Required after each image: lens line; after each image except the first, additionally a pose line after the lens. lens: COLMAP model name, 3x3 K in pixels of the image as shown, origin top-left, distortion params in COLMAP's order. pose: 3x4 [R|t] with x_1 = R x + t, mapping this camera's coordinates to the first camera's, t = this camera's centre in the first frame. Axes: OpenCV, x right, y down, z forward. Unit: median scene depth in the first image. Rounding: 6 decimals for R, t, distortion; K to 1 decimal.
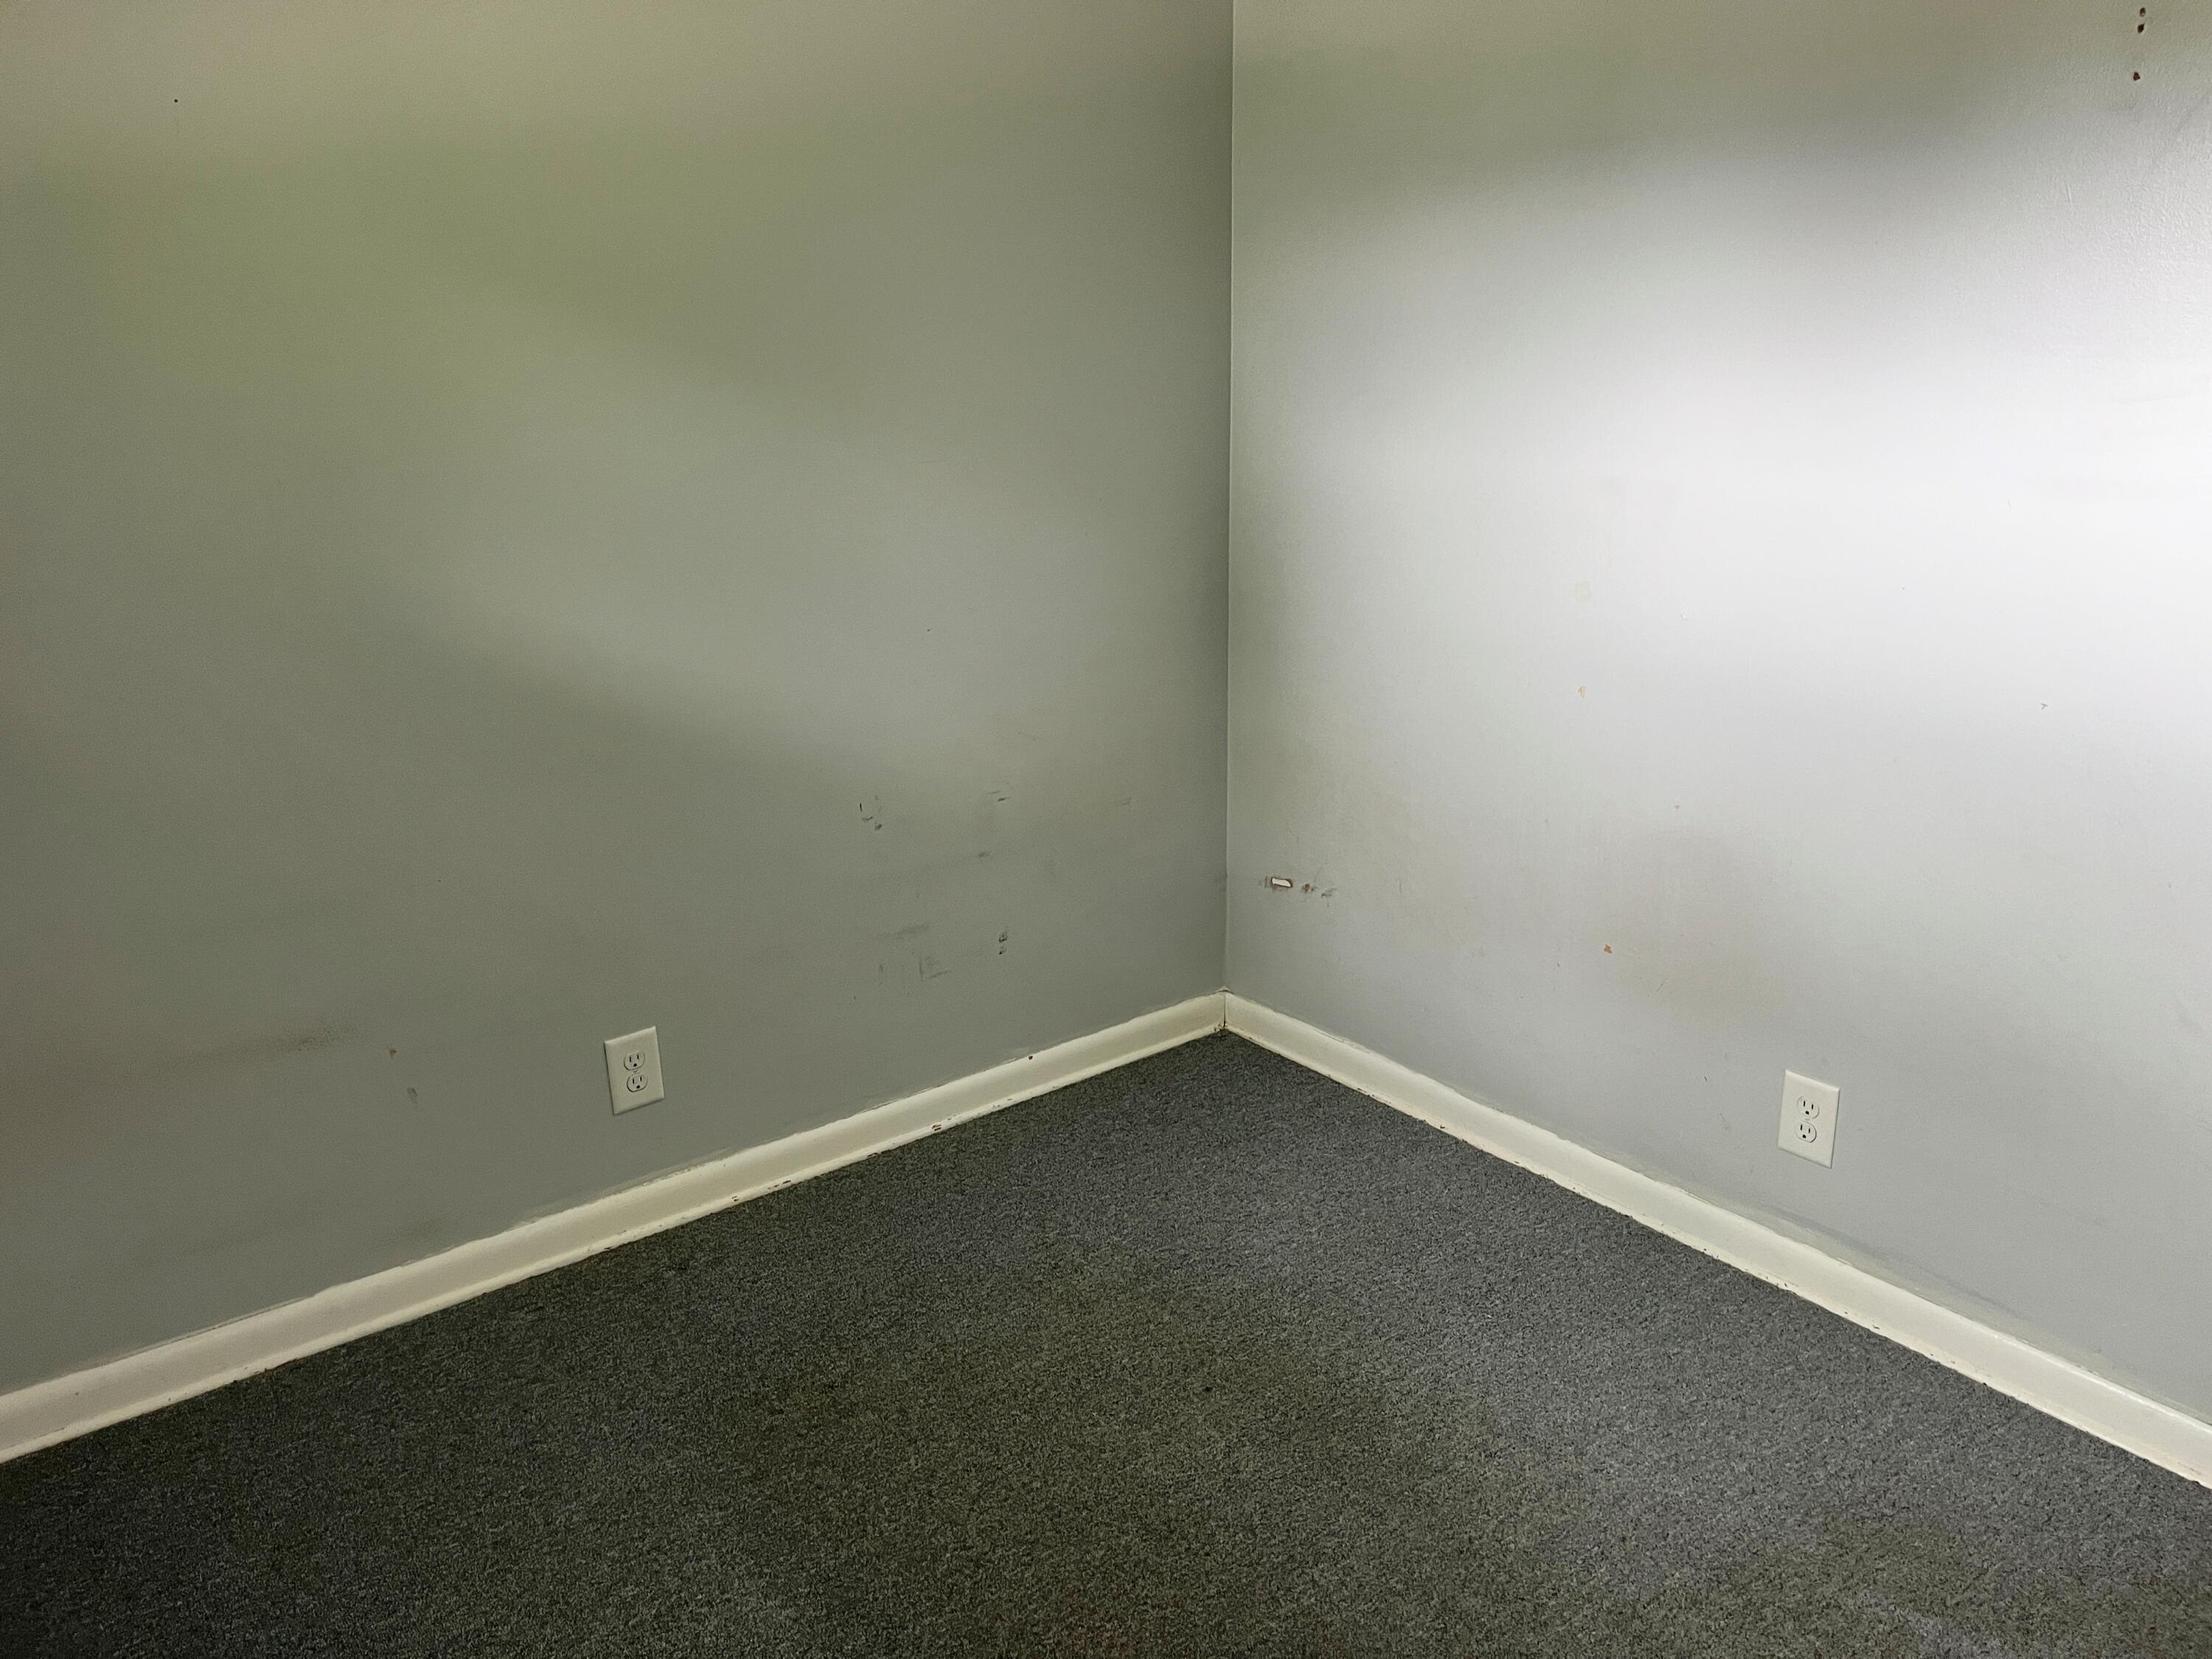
lens RADIAL K [[1675.4, 0, 1120.3], [0, 1675.4, 834.3], [0, 0, 1]] dist [0.051251, -0.077974]
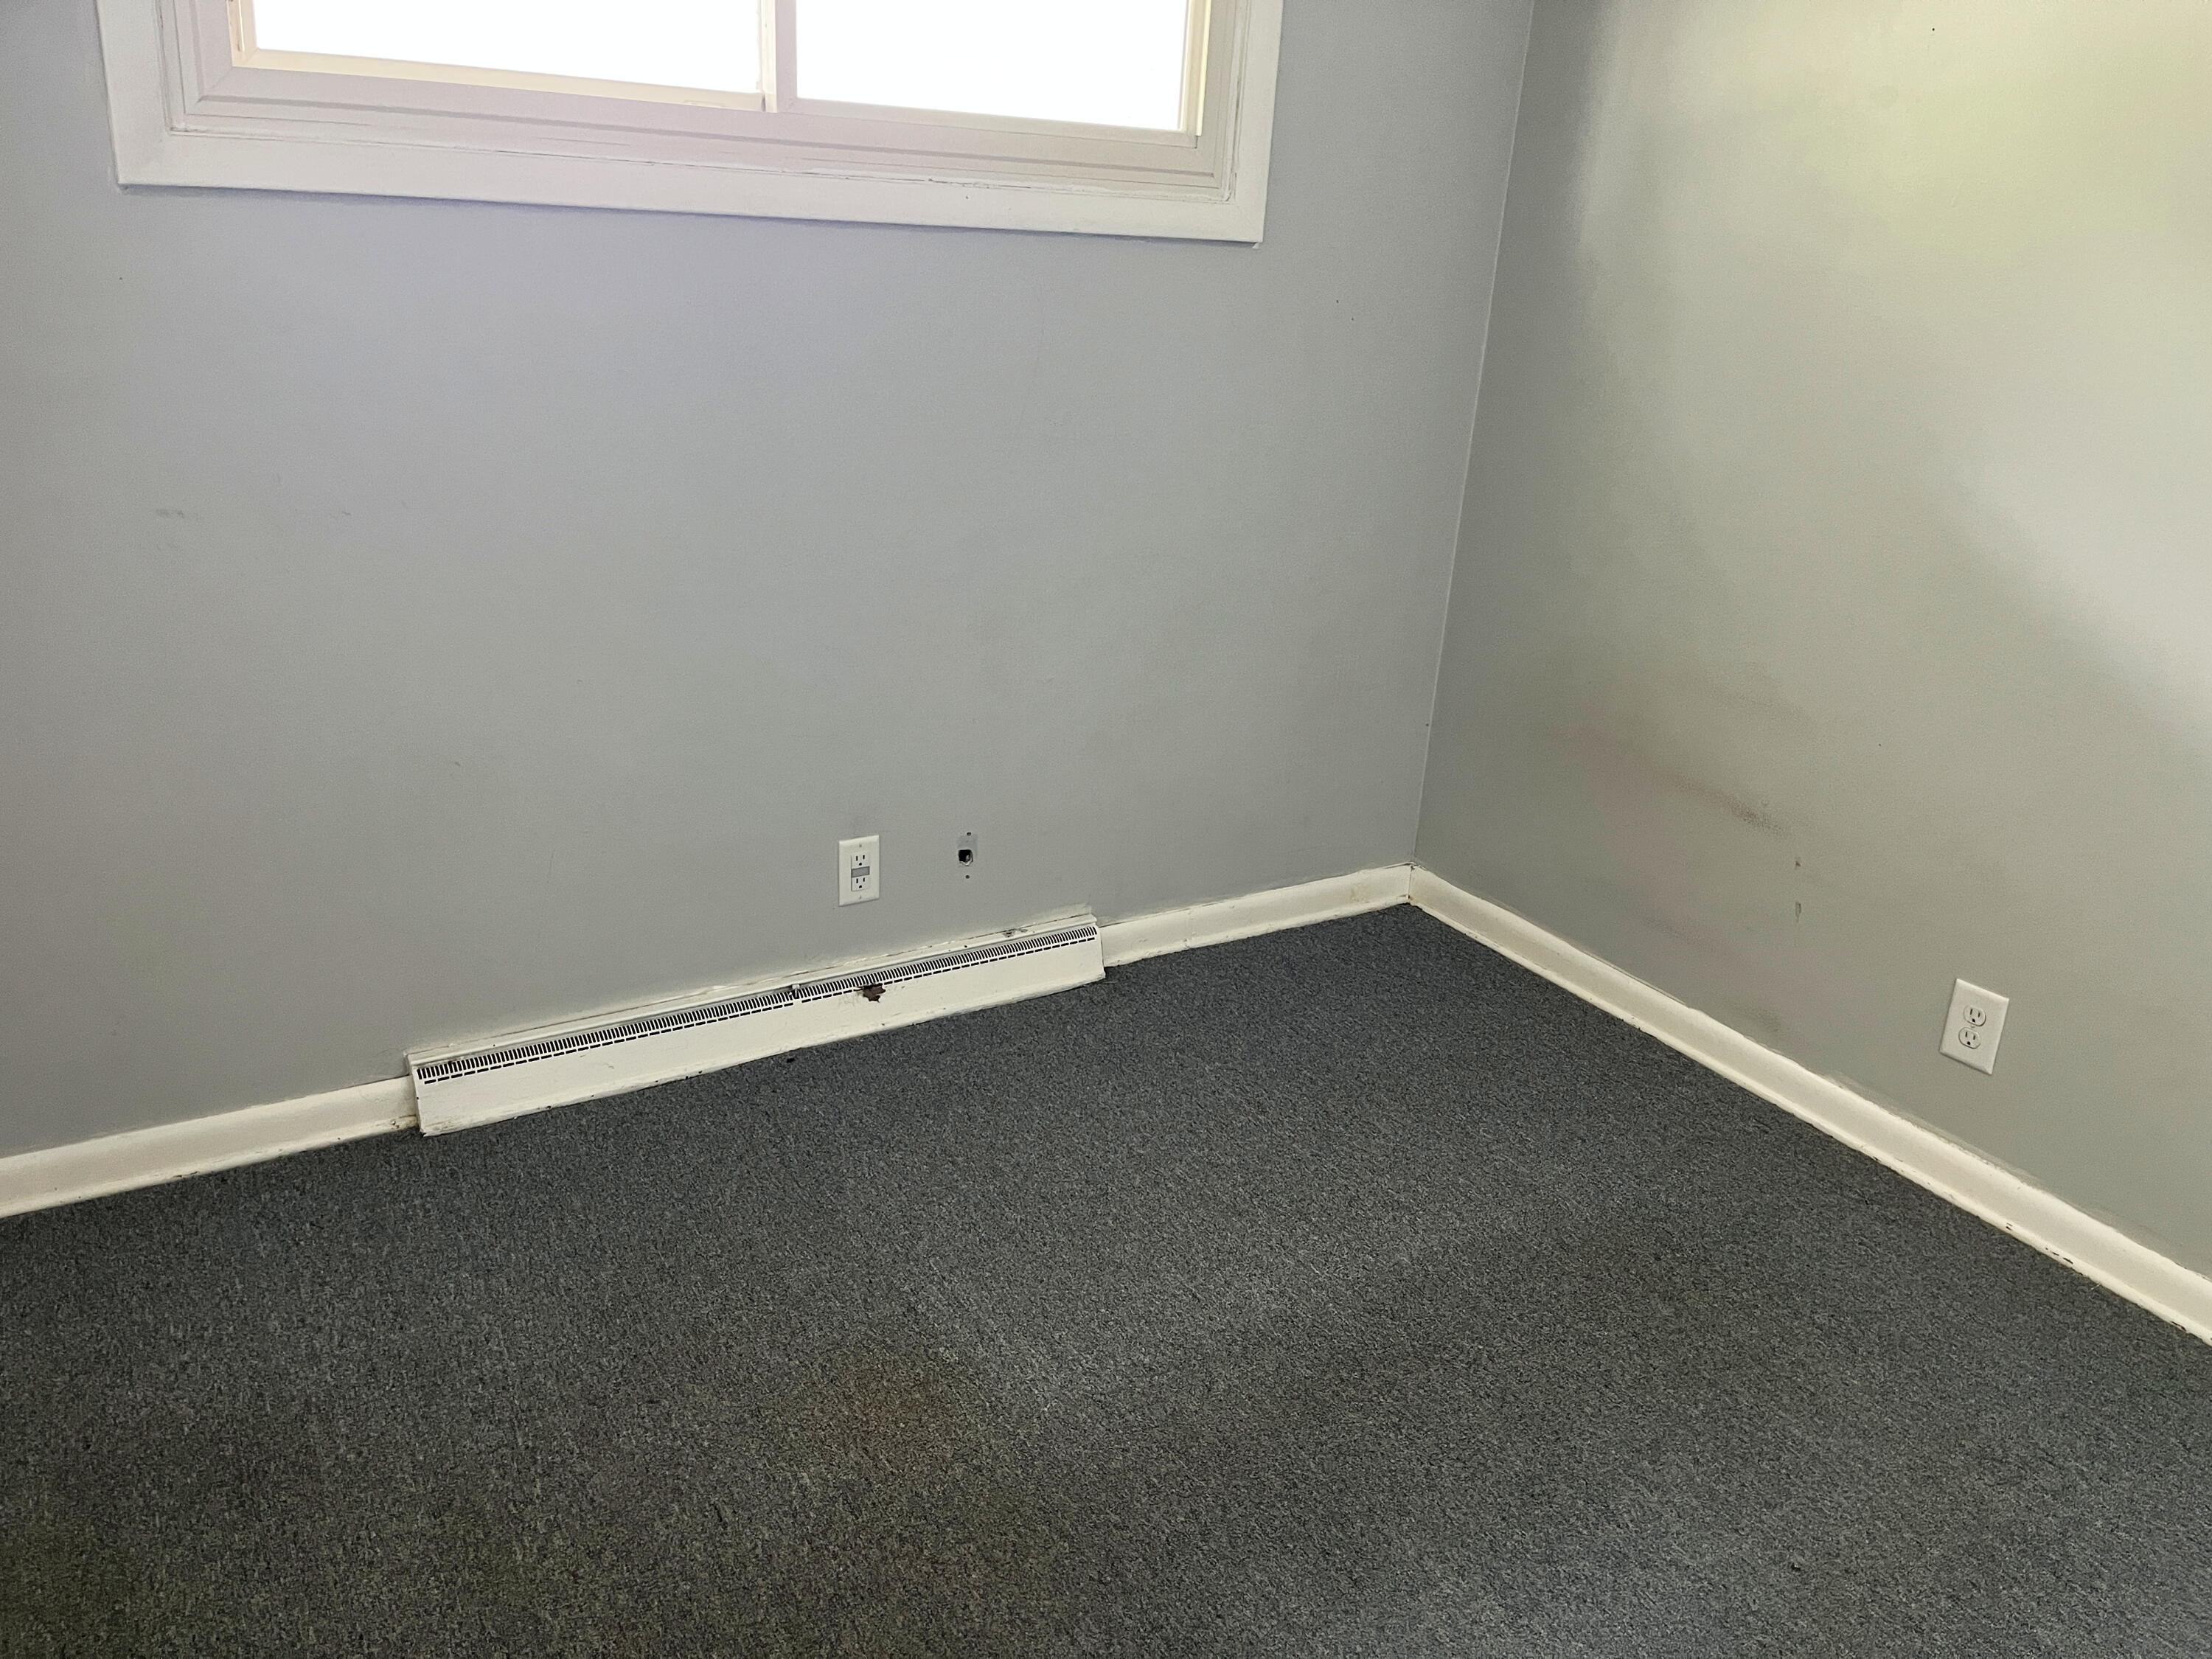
lens RADIAL K [[1675.4, 0, 1120.3], [0, 1675.4, 834.3], [0, 0, 1]] dist [0.051251, -0.077974]
pose [[-0.100728, 0.365275, -0.925434, 0.621327], [-0.357121, 0.854902, 0.376307, -0.144802], [0.928611, 0.368397, 0.044335, 0.460064]]
